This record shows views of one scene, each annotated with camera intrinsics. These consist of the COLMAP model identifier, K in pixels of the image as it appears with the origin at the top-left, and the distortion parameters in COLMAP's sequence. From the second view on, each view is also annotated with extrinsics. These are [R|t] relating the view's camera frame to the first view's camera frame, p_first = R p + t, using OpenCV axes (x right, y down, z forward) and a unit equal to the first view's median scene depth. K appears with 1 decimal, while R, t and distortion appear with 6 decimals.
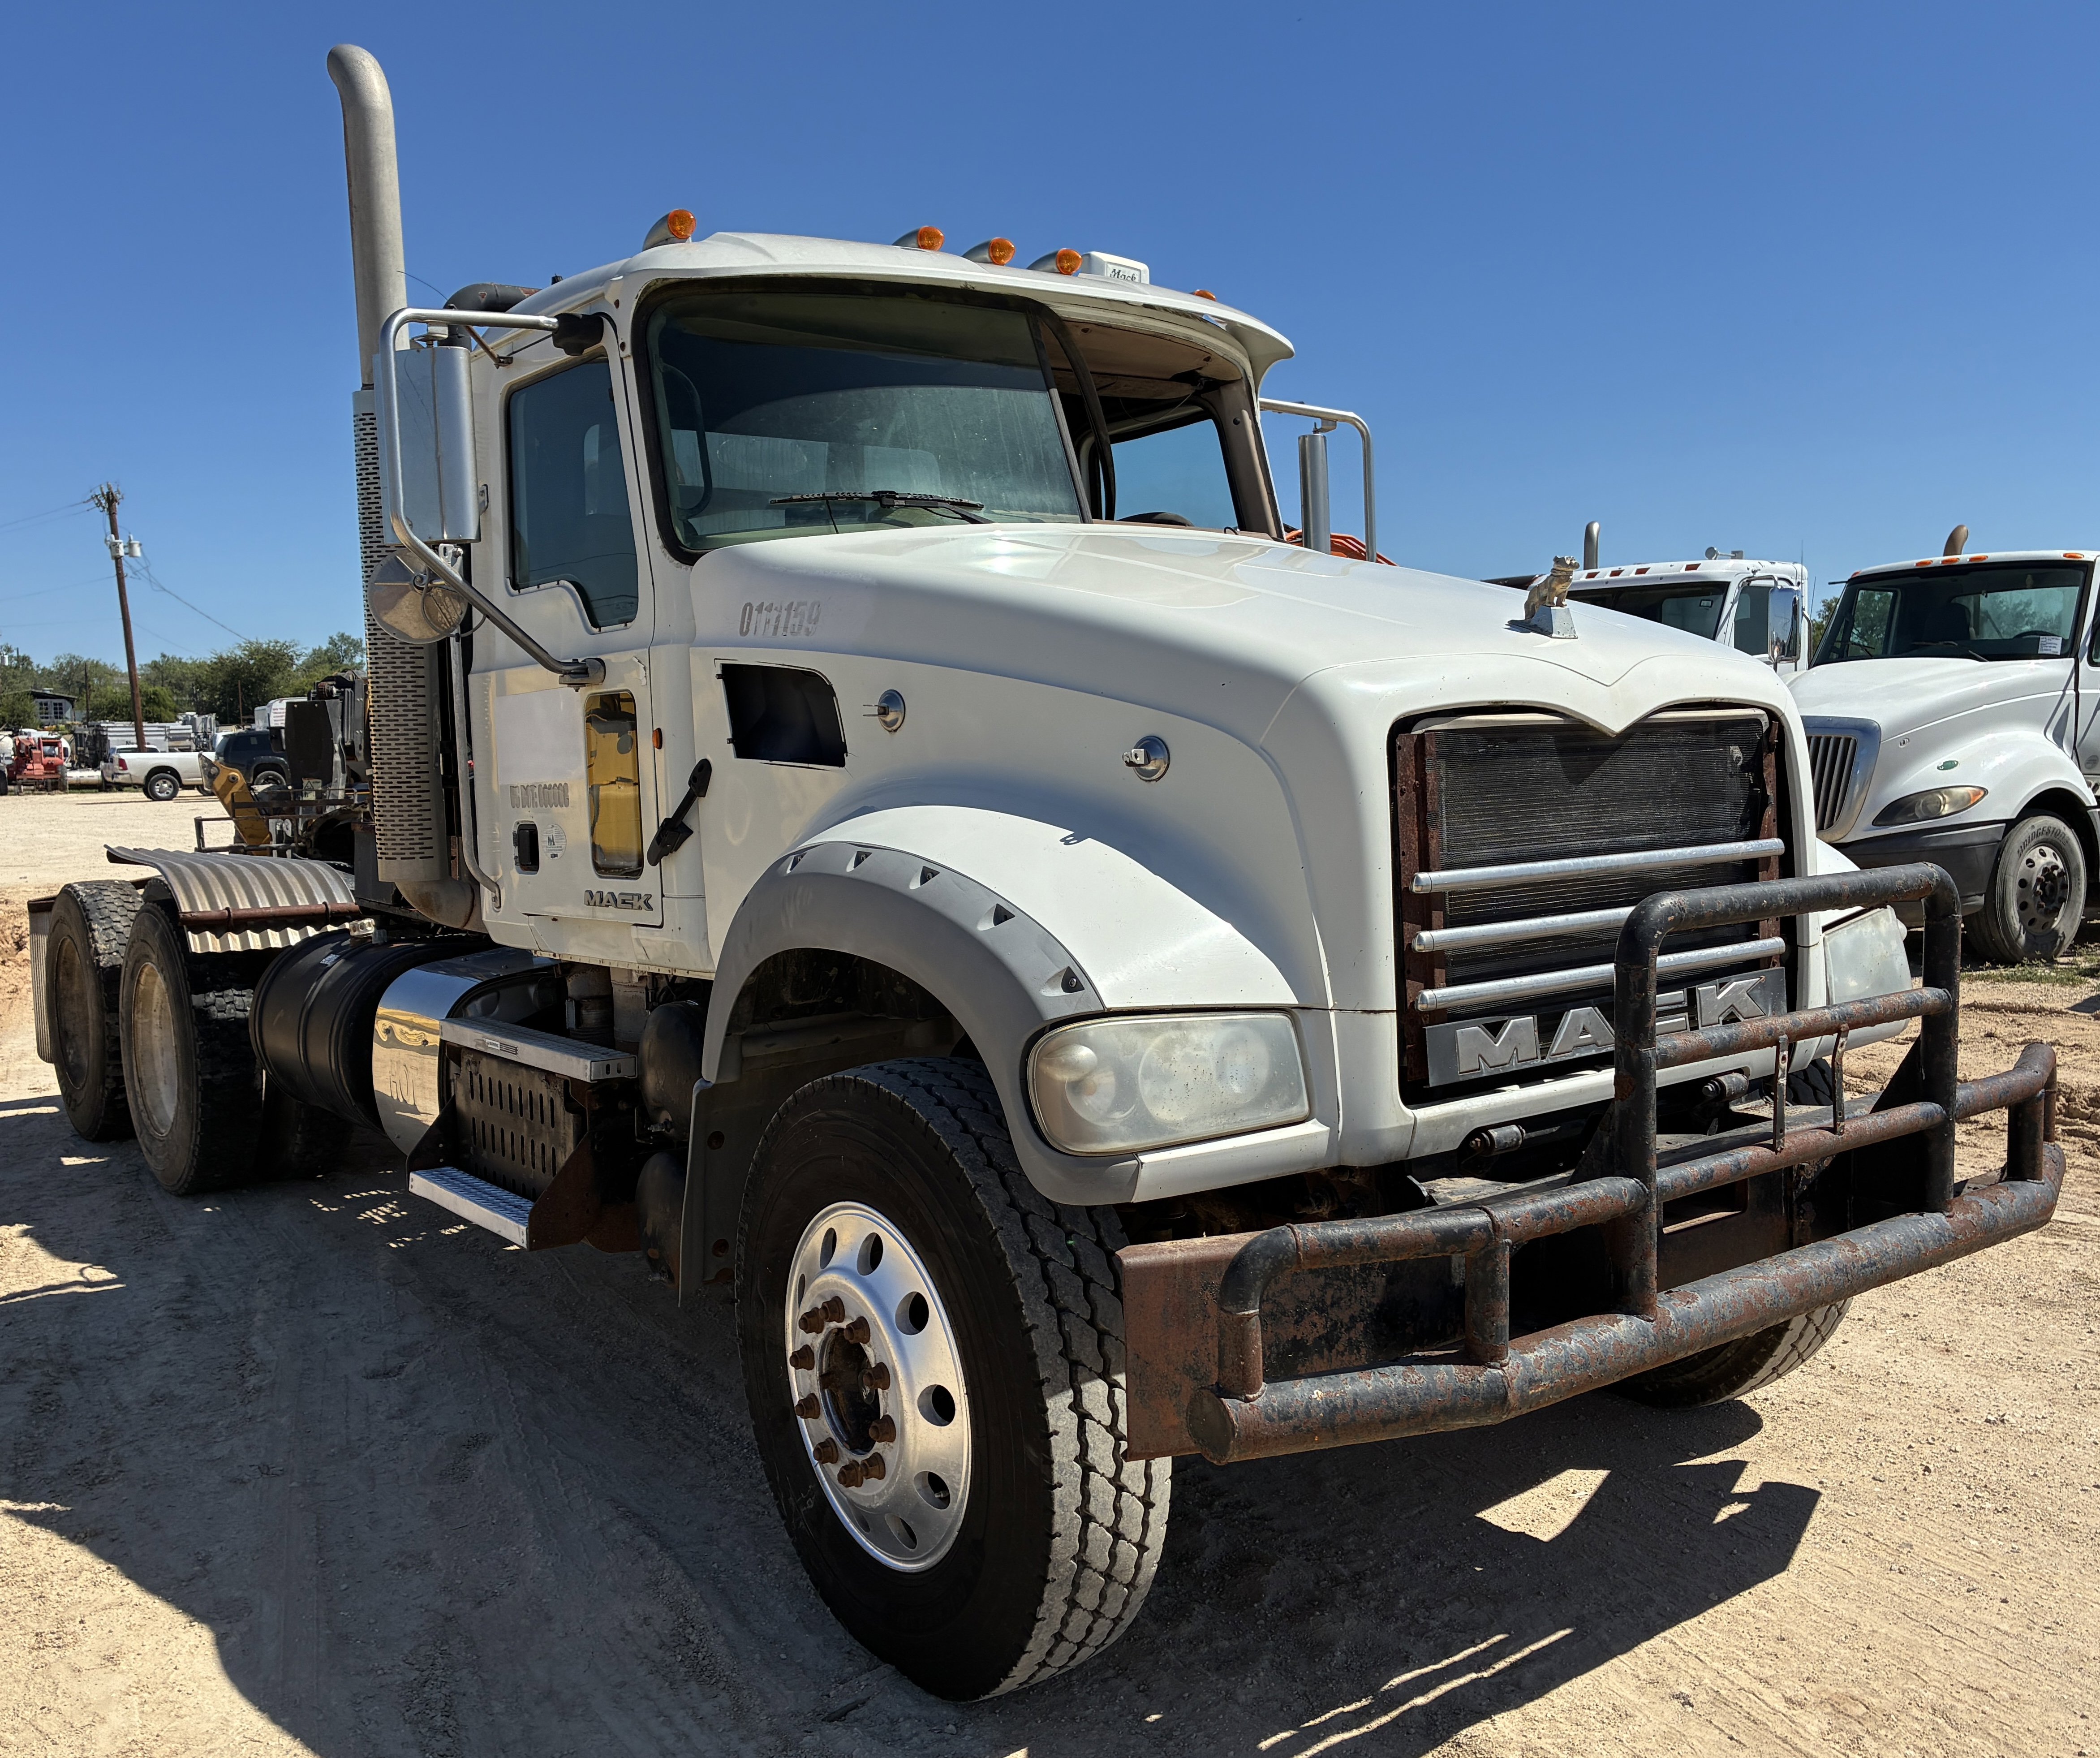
lens RADIAL K [[1952.3, 0, 1050.0], [0, 1952.3, 879.0], [0, 0, 1]] dist [0.044821, -0.027377]
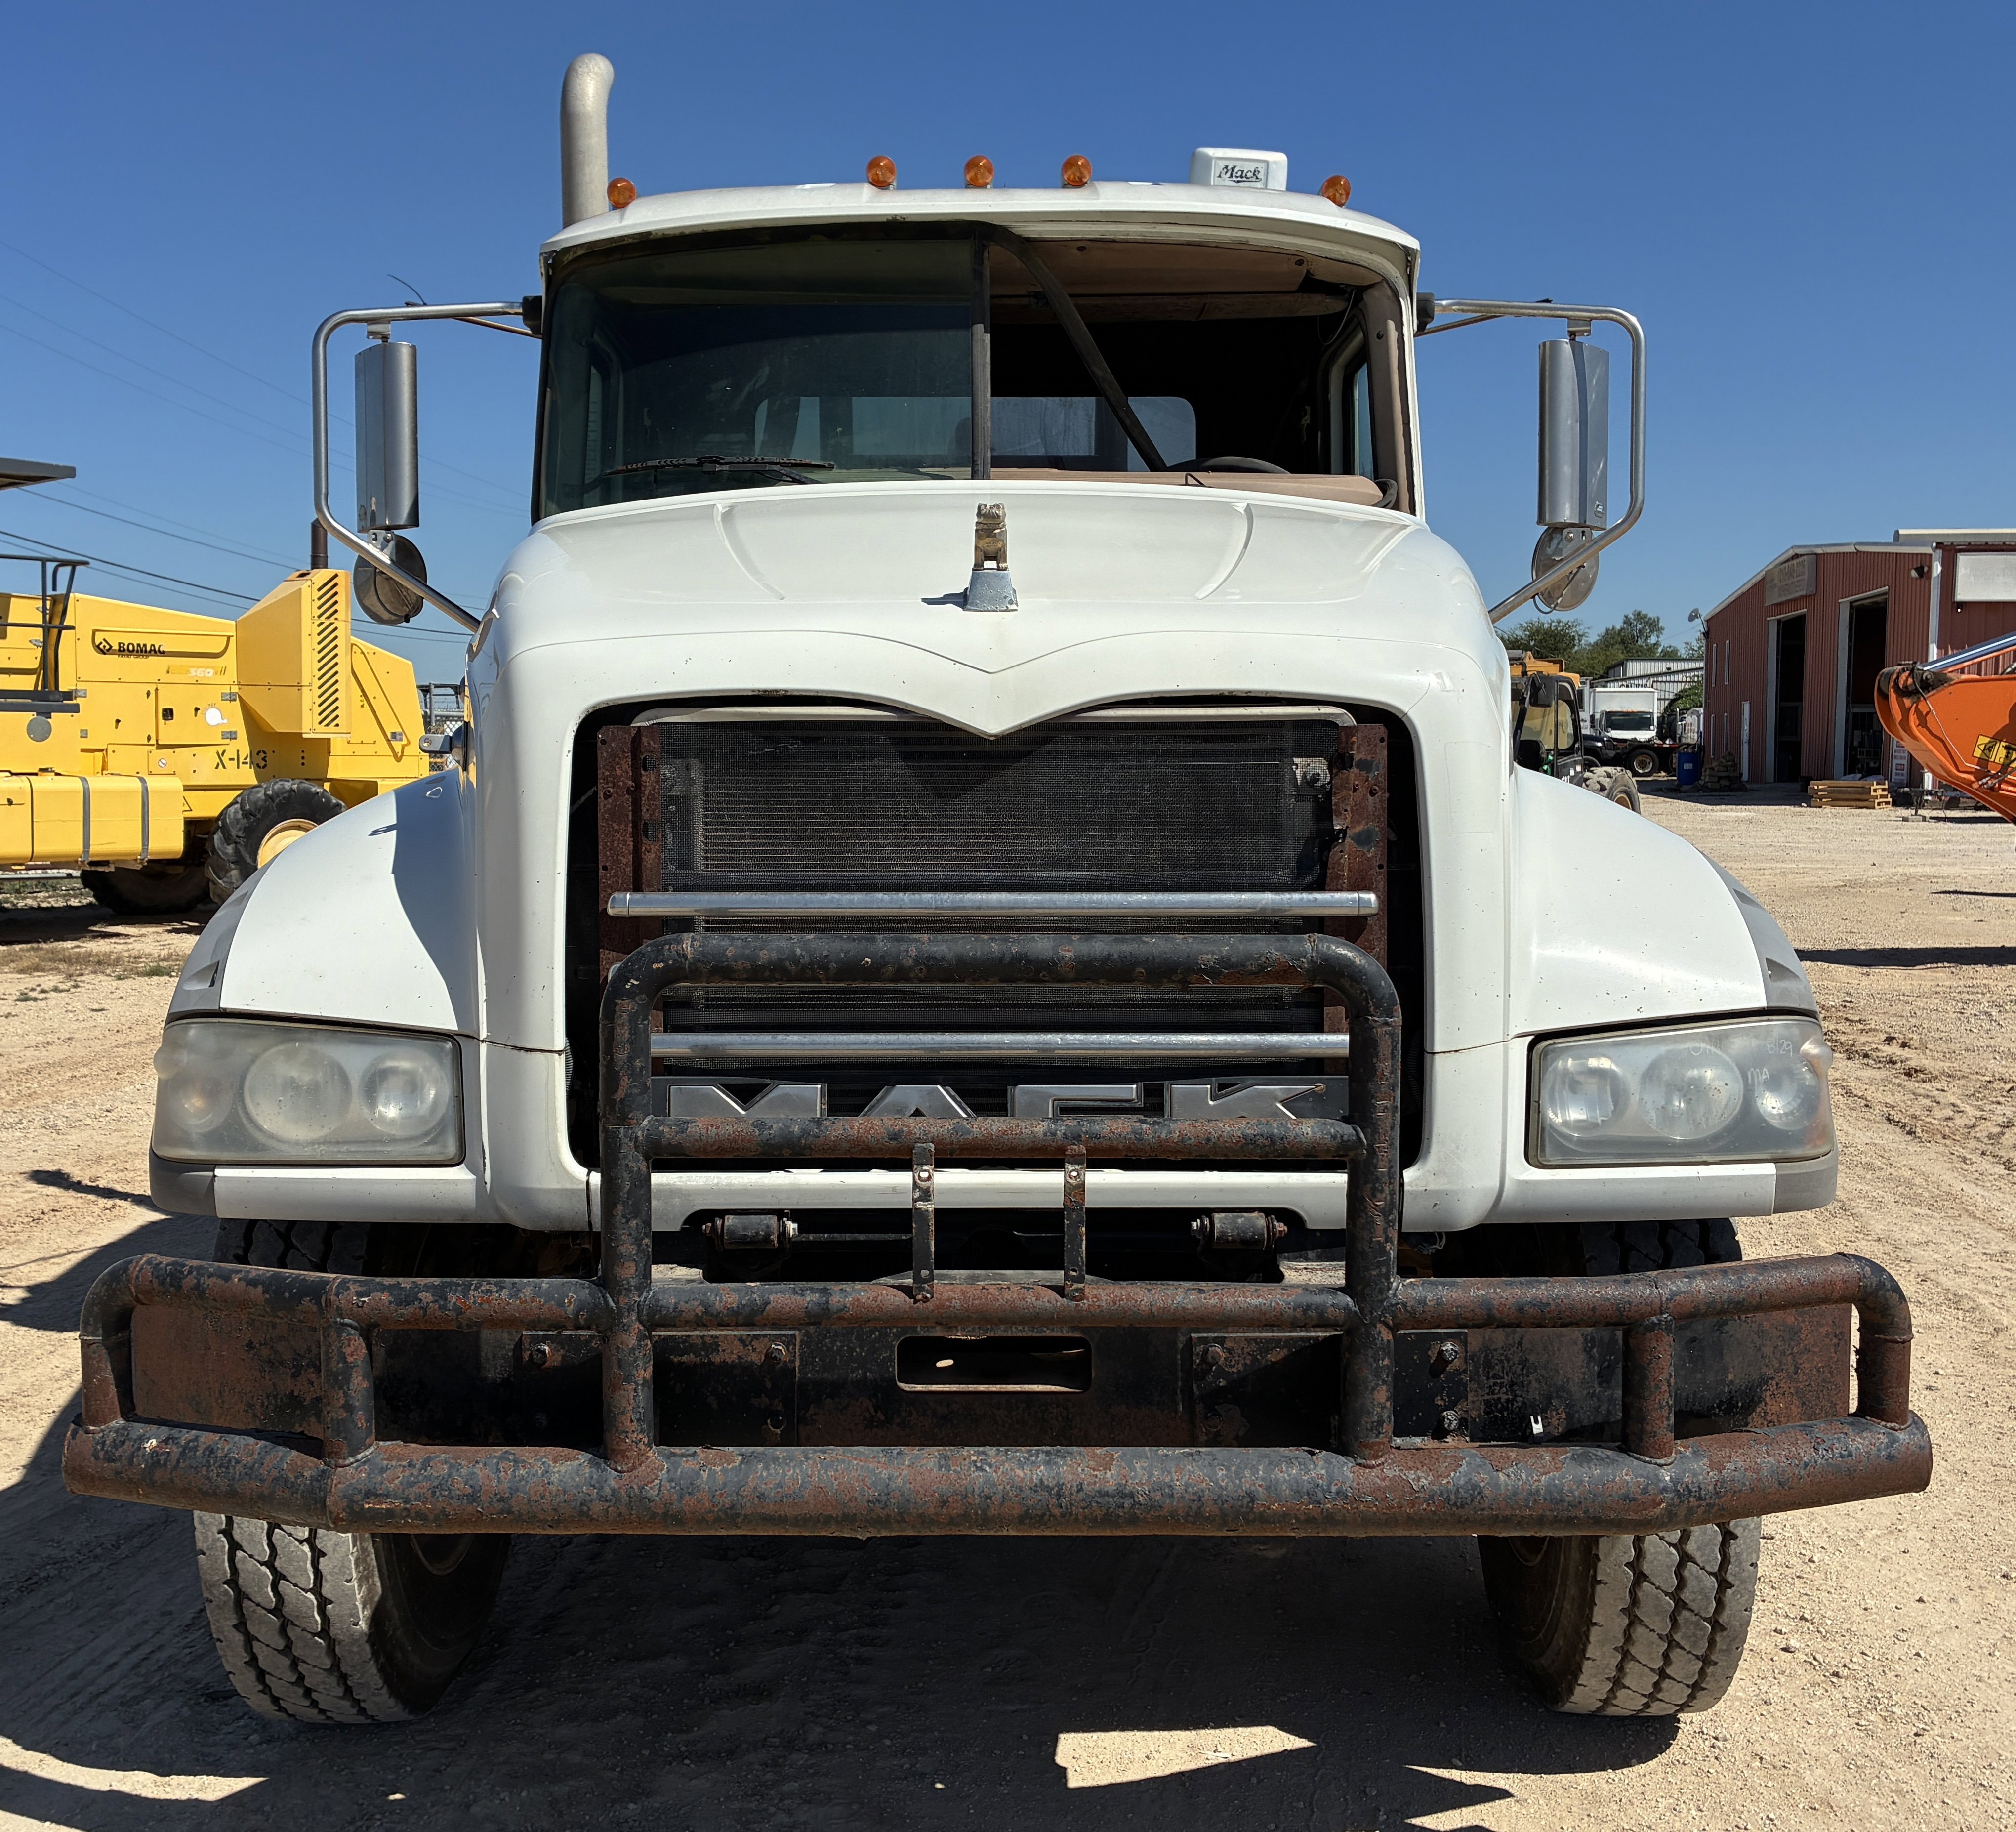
lens RADIAL K [[2180.1, 0, 1007.8], [0, 2180.1, 885.5], [0, 0, 1]] dist [0.047475, -0.021742]
pose [[0.786004, 0.067516, -0.614524, 0.820209], [-0.067320, 0.997455, 0.023483, -0.036087], [0.614546, 0.022912, 0.788548, 0.335025]]
